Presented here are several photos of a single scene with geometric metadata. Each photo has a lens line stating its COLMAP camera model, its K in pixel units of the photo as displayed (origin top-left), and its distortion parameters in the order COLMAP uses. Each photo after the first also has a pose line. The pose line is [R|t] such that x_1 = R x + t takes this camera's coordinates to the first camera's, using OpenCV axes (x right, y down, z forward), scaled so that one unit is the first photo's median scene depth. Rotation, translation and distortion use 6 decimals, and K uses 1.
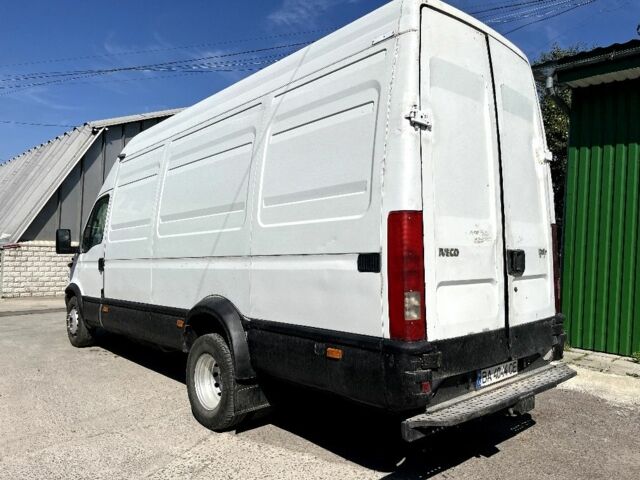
lens RADIAL K [[487.6, 0, 320.0], [0, 487.6, 240.0], [0, 0, 1]] dist [0.070389, -0.086852]
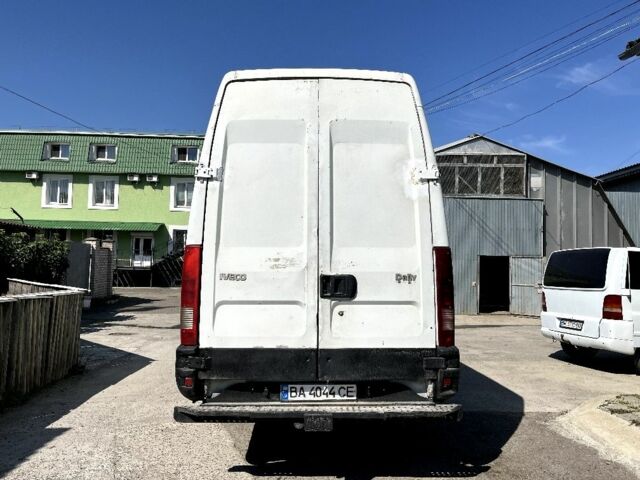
lens RADIAL K [[487.6, 0, 320.0], [0, 487.6, 240.0], [0, 0, 1]] dist [0.070389, -0.086852]
pose [[0.749794, -0.051206, -0.659686, 1.100510], [0.012911, 0.997943, -0.062788, 0.010855], [0.661545, 0.038561, 0.748914, 0.207247]]
